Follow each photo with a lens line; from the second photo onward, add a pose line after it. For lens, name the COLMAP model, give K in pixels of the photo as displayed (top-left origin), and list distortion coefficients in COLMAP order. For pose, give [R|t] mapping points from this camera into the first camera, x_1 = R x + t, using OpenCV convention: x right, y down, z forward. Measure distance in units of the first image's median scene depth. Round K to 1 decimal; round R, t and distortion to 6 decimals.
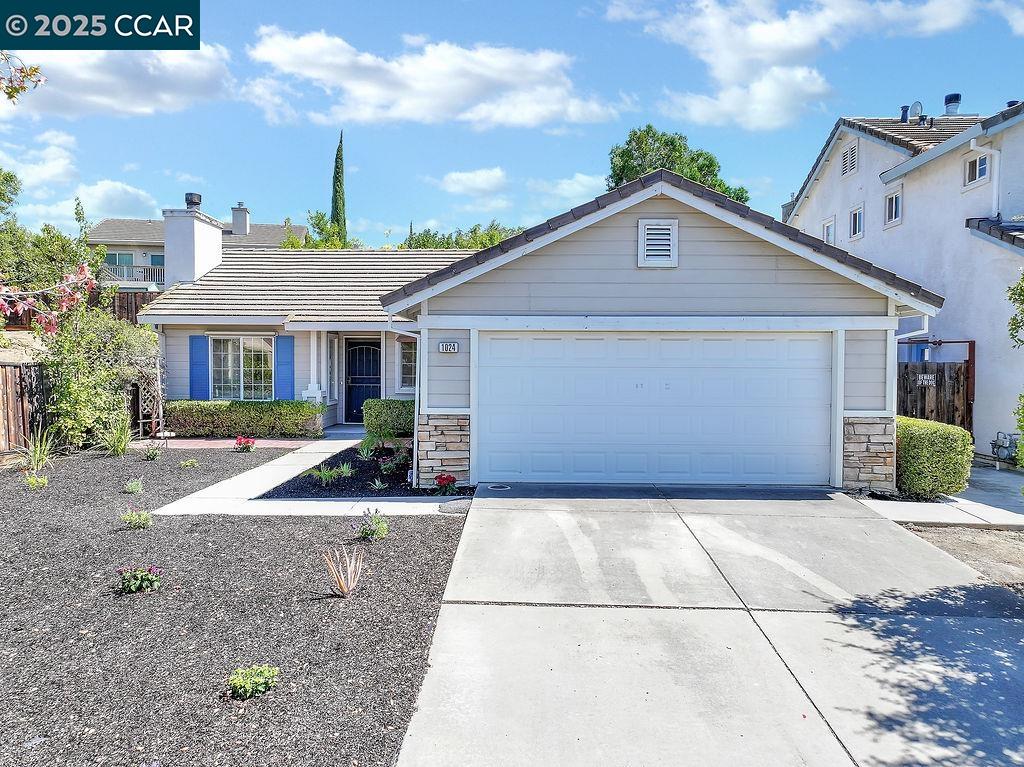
lens RADIAL K [[705.0, 0, 512.0], [0, 705.0, 383.5], [0, 0, 1]] dist [0.004617, 0.003131]
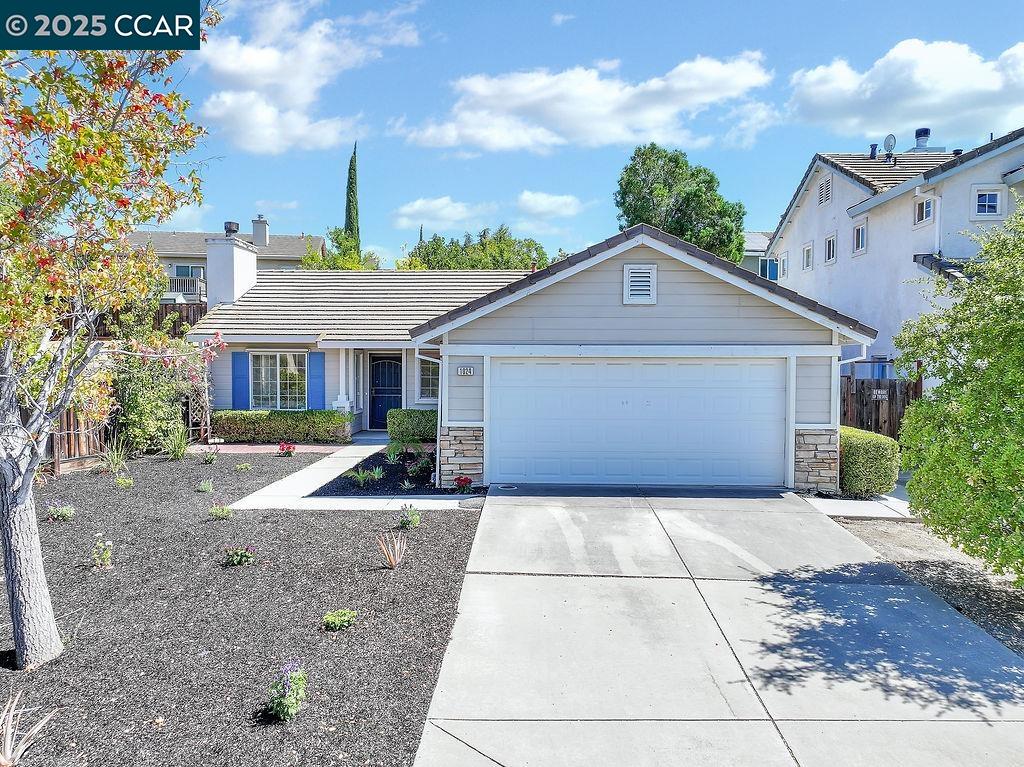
lens RADIAL K [[705.0, 0, 512.0], [0, 705.0, 383.5], [0, 0, 1]] dist [0.004617, 0.003131]
pose [[0.999932, -0.000241, -0.011700, 0.003267], [0.000232, 1.000000, -0.000700, -0.029766], [0.011701, 0.000697, 0.999931, -0.205854]]
